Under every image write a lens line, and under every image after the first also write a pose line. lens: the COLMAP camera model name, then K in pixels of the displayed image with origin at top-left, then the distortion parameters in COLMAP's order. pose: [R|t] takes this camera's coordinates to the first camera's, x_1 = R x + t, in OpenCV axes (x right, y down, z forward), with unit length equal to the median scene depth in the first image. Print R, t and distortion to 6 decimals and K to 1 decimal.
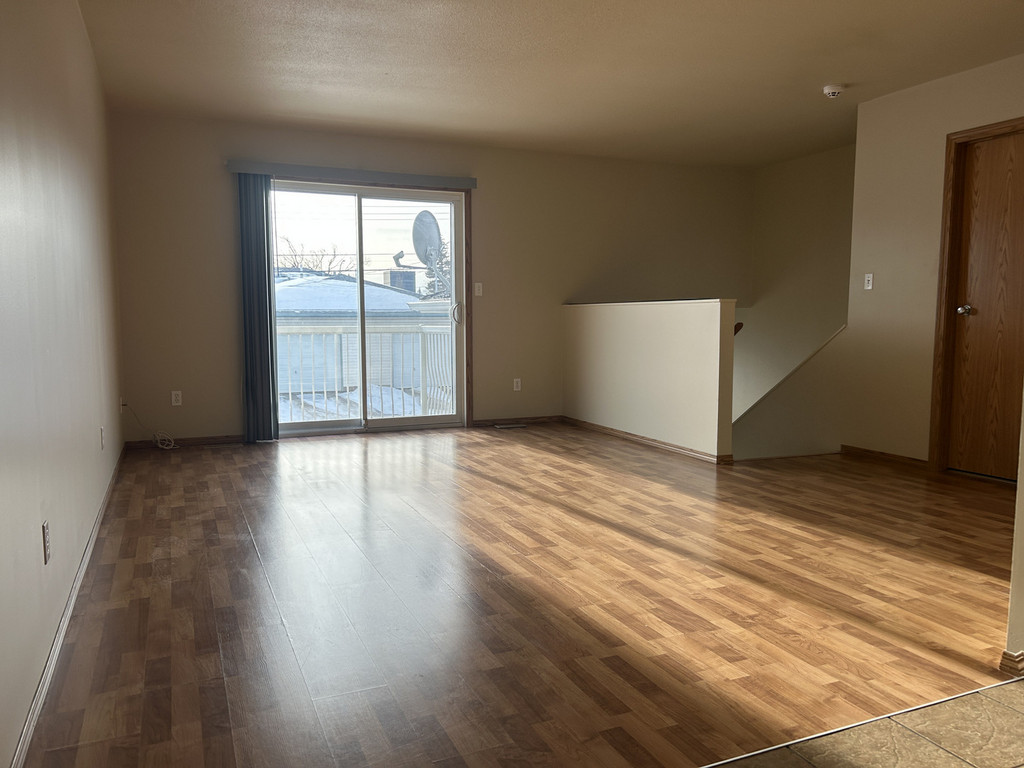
lens RADIAL K [[773.5, 0, 505.6], [0, 773.5, 387.9], [0, 0, 1]] dist [0.056082, -0.046238]
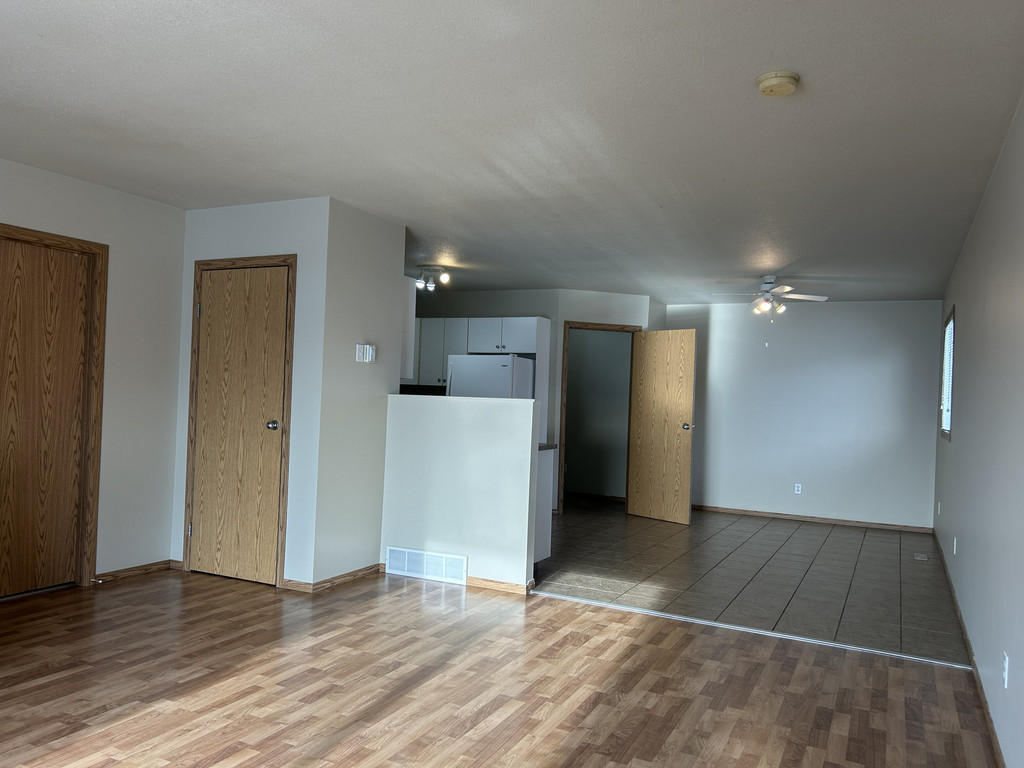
lens RADIAL K [[773.5, 0, 511.8], [0, 773.5, 388.6], [0, 0, 1]] dist [0.056082, -0.046238]
pose [[-0.650262, -0.018804, 0.759477, -0.681279], [0.030720, 0.998225, 0.051018, -0.232121], [-0.759089, 0.056506, -0.648530, 1.604083]]
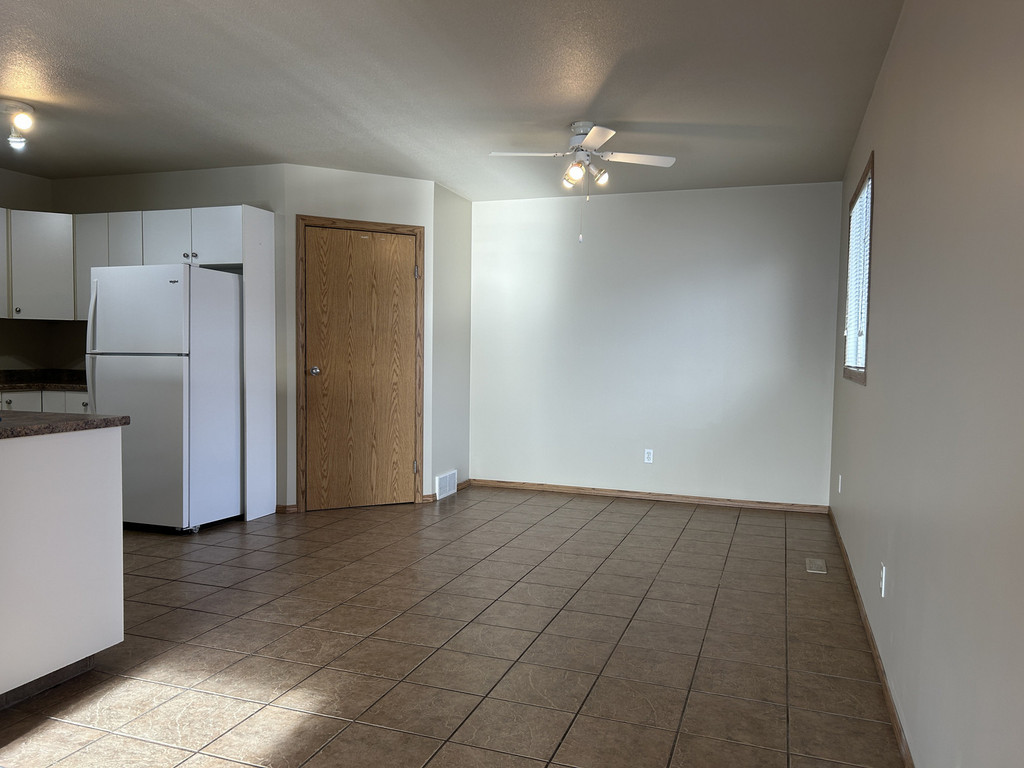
lens RADIAL K [[773.5, 0, 502.5], [0, 773.5, 380.5], [0, 0, 1]] dist [0.056082, -0.046238]
pose [[-0.731971, -0.040417, 0.680136, -0.350452], [0.046474, 0.992952, 0.109022, -0.138926], [-0.679749, 0.111410, -0.724934, 0.824162]]
